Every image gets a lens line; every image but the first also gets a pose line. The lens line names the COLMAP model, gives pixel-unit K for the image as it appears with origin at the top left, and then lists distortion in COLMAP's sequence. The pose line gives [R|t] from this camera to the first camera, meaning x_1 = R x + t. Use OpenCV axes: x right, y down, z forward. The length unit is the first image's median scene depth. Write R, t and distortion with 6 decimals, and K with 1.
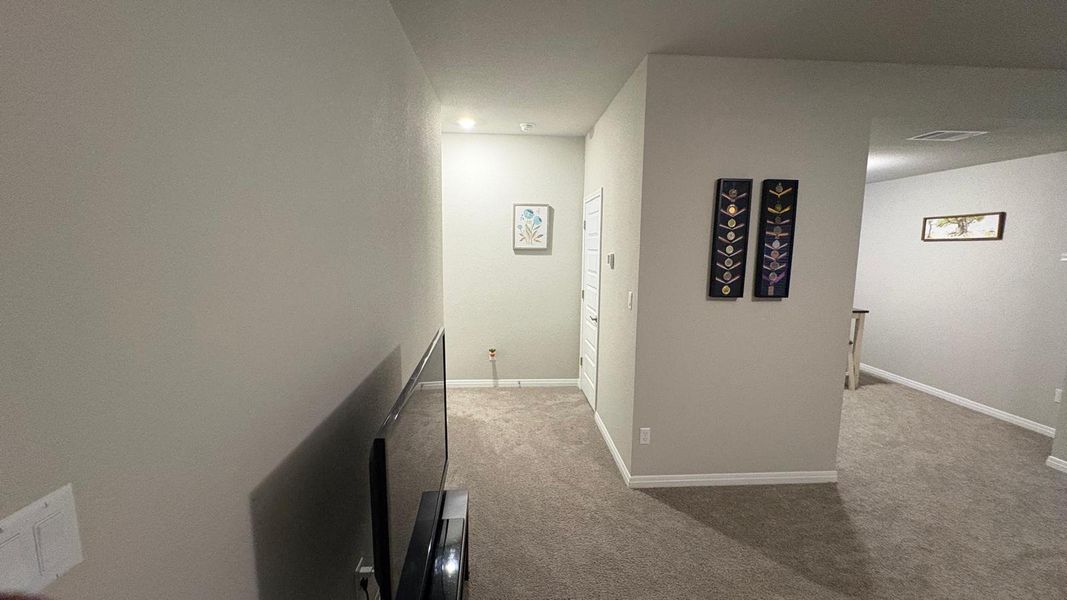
lens RADIAL K [[422.5, 0, 534.5], [0, 422.5, 298.3], [0, 0, 1]] dist [-0.000754, -0.000092]
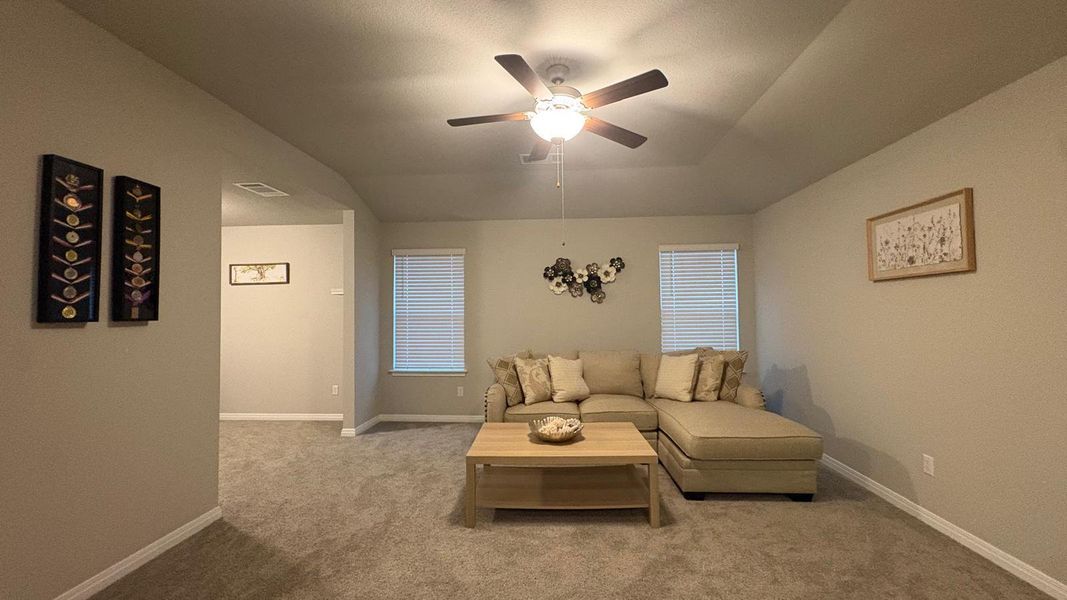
lens RADIAL K [[422.5, 0, 533.6], [0, 422.5, 298.1], [0, 0, 1]] dist [-0.000754, -0.000092]
pose [[0.128381, 0.020450, 0.991514, -0.118307], [0.136216, 0.989948, -0.038055, 0.071667], [-0.982326, 0.139945, 0.124305, 0.113359]]
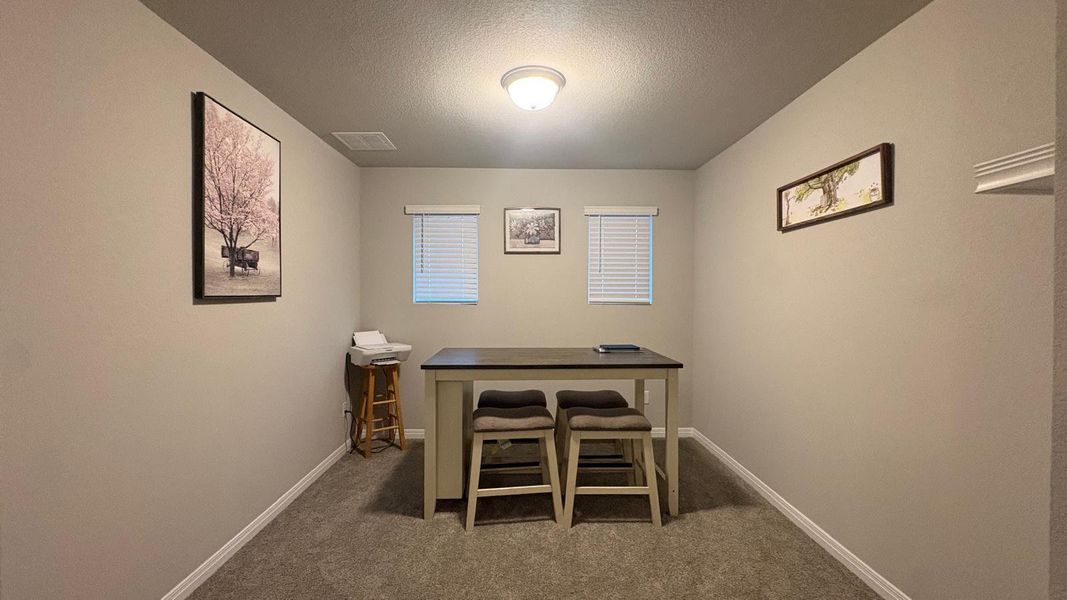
lens RADIAL K [[422.5, 0, 525.9], [0, 422.5, 295.8], [0, 0, 1]] dist [-0.000754, -0.000092]
pose [[0.998466, -0.012508, -0.053933, 0.887532], [0.005957, 0.992762, -0.119949, 0.010331], [0.055043, 0.119444, 0.991314, 0.654945]]
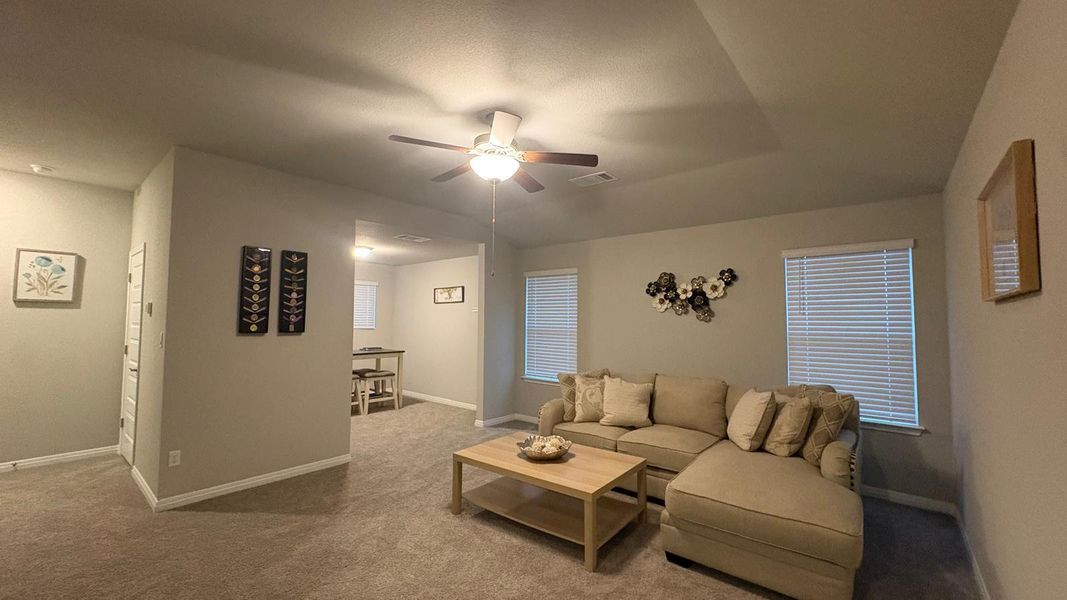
lens RADIAL K [[422.5, 0, 533.0], [0, 422.5, 299.5], [0, 0, 1]] dist [-0.000754, -0.000092]
pose [[0.690951, 0.030186, 0.722272, 0.078624], [0.090590, 0.987636, -0.127938, 0.113095], [-0.717204, 0.153830, 0.679673, -0.432797]]
